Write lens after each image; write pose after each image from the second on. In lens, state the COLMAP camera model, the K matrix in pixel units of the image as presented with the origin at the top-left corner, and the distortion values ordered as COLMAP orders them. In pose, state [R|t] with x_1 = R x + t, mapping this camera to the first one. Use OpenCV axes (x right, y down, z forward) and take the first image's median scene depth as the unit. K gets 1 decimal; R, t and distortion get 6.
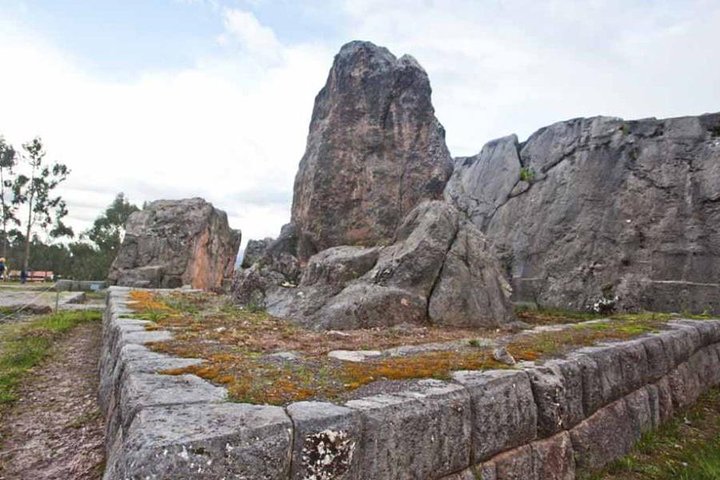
lens RADIAL K [[444.6, 0, 360.0], [0, 444.6, 240.0], [0, 0, 1]] dist [-0.093039, 0.065920]
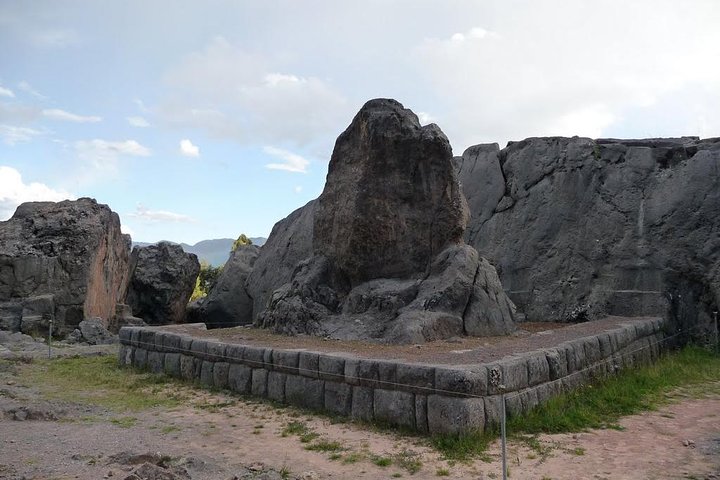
lens RADIAL K [[1058.1, 0, 360.0], [0, 1058.1, 240.0], [0, 0, 1]] dist [-0.010671, -0.054235]
pose [[0.955960, -0.050909, 0.289048, -0.891703], [0.027760, 0.996110, 0.083629, -0.323864], [-0.292181, -0.071922, 0.953655, -1.671205]]
